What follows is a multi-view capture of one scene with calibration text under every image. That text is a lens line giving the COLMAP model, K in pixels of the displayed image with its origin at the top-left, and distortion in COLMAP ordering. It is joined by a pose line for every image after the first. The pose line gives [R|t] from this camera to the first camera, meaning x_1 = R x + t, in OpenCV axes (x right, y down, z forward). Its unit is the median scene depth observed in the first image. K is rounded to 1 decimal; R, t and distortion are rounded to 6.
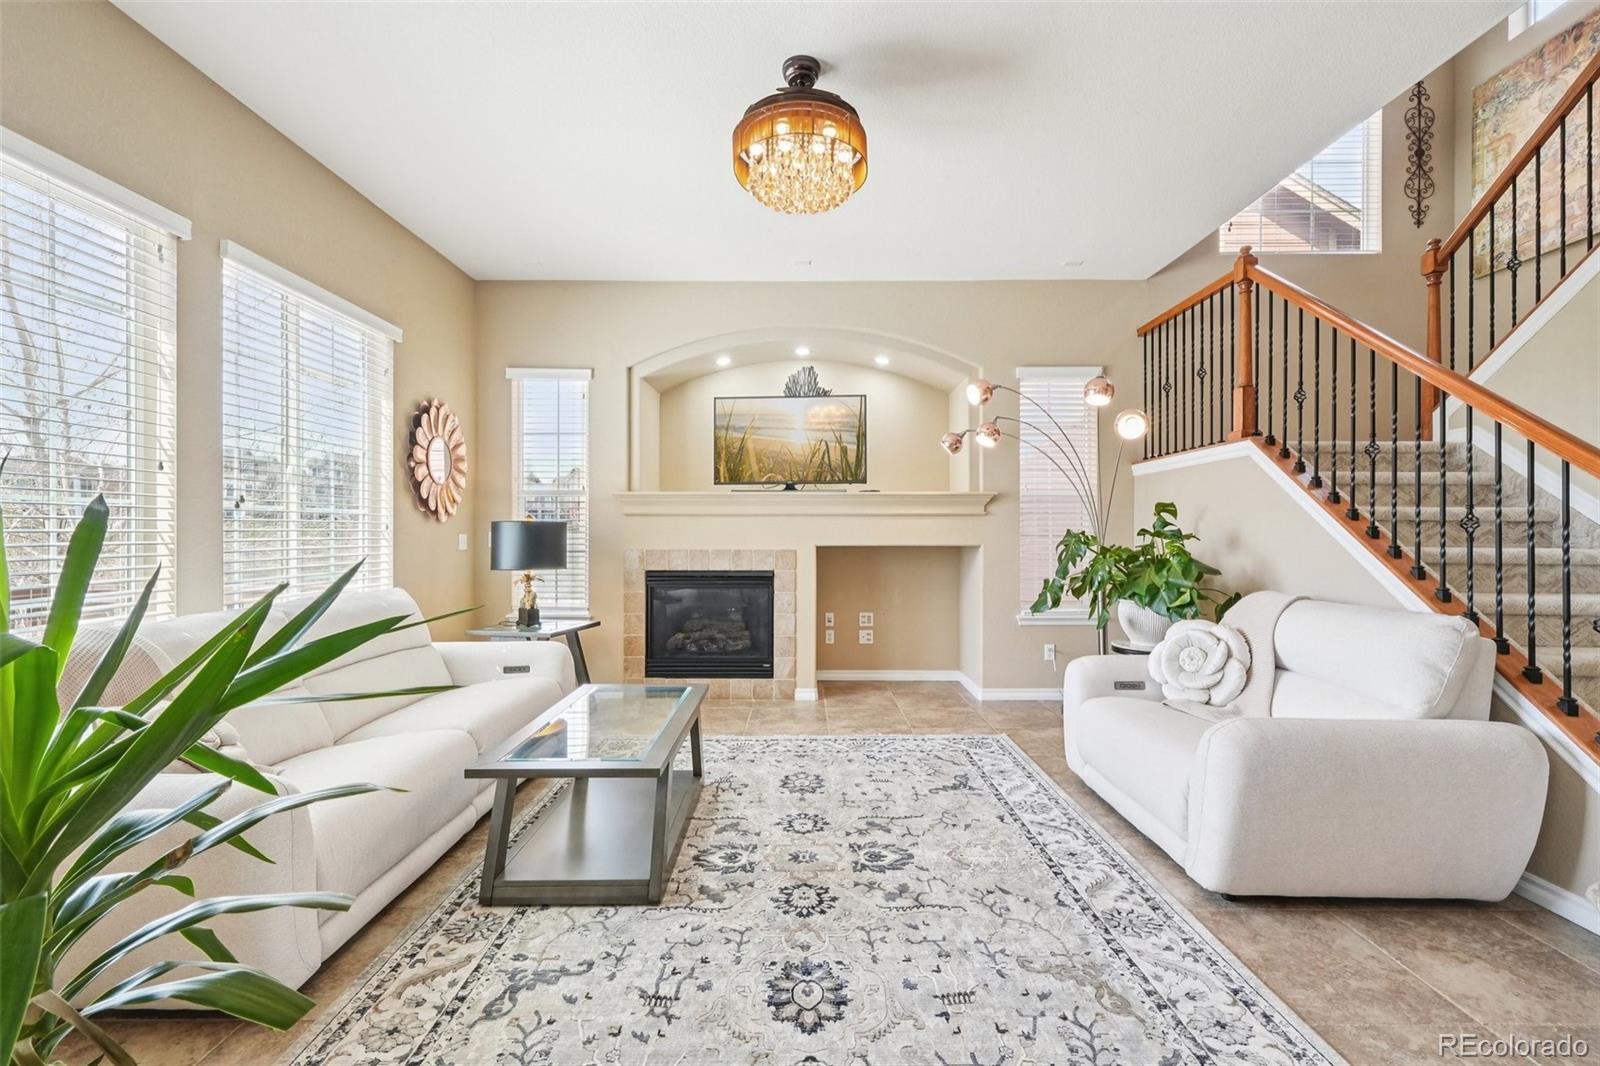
lens RADIAL K [[689.2, 0, 800.6], [0, 689.2, 524.5], [0, 0, 1]] dist [-0.001406, 0.001867]
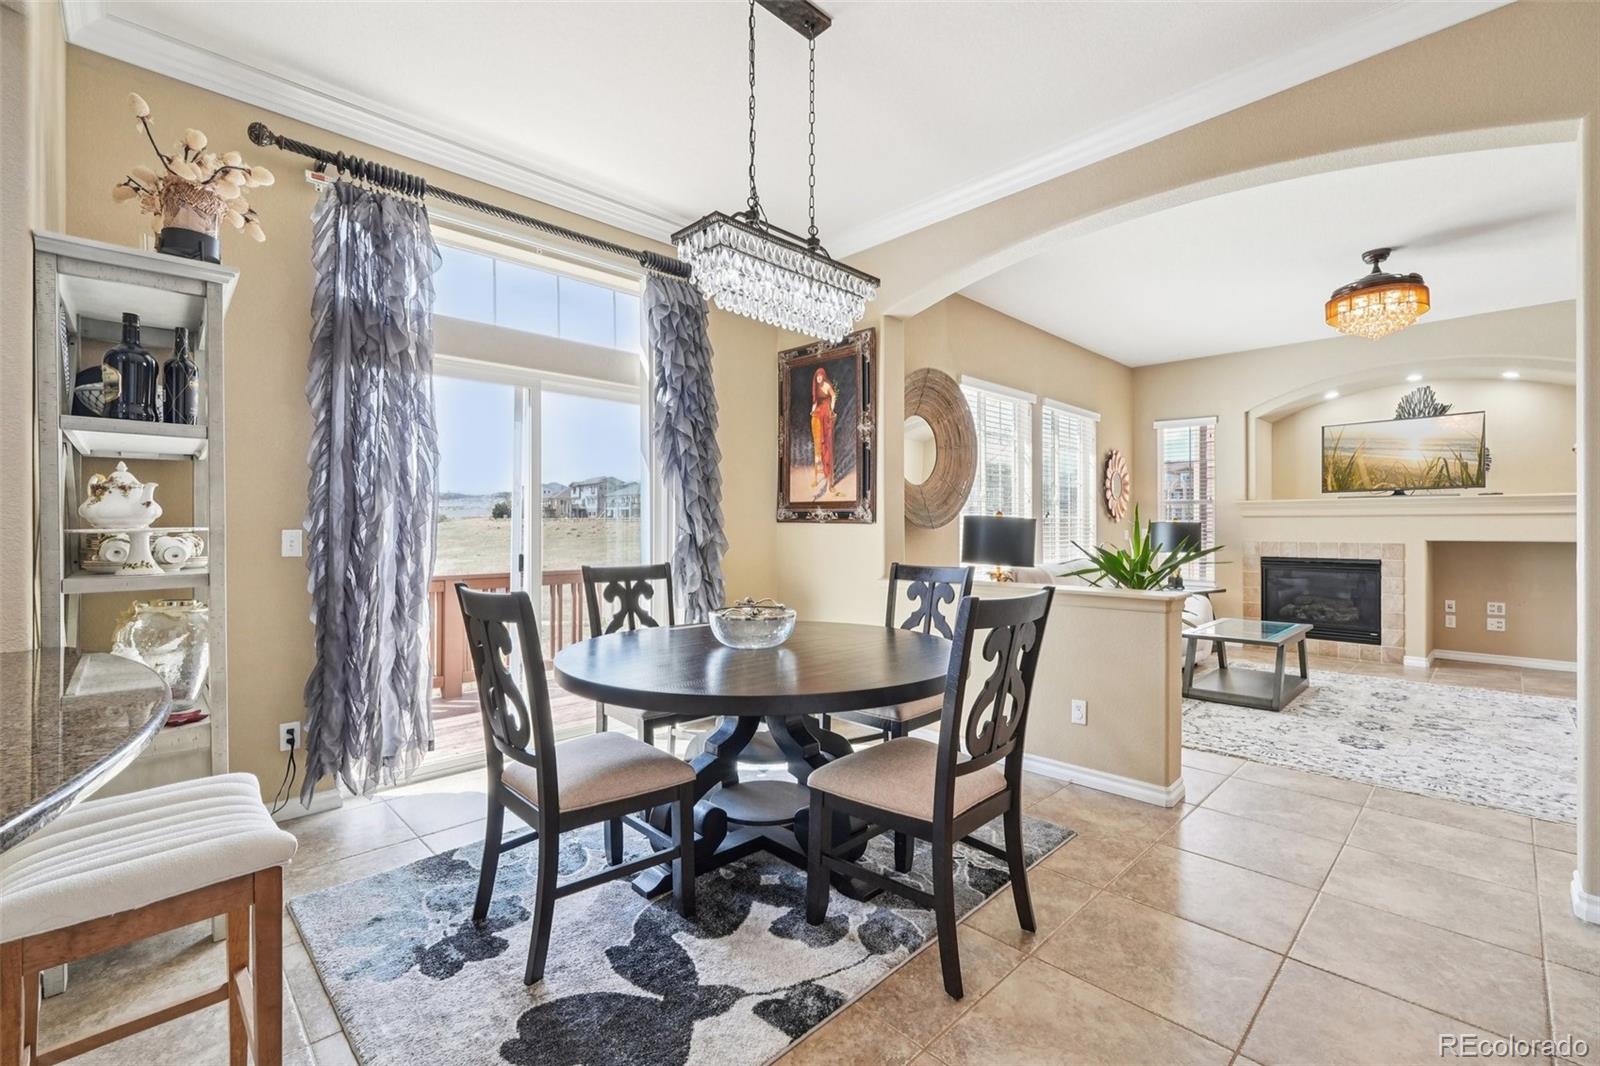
lens RADIAL K [[689.2, 0, 799.9], [0, 689.2, 523.5], [0, 0, 1]] dist [-0.001406, 0.001867]
pose [[0.700515, -0.002235, -0.713634, 0.121916], [0.005619, 0.999981, 0.002384, -0.009241], [0.713615, -0.005680, 0.700515, -0.673319]]
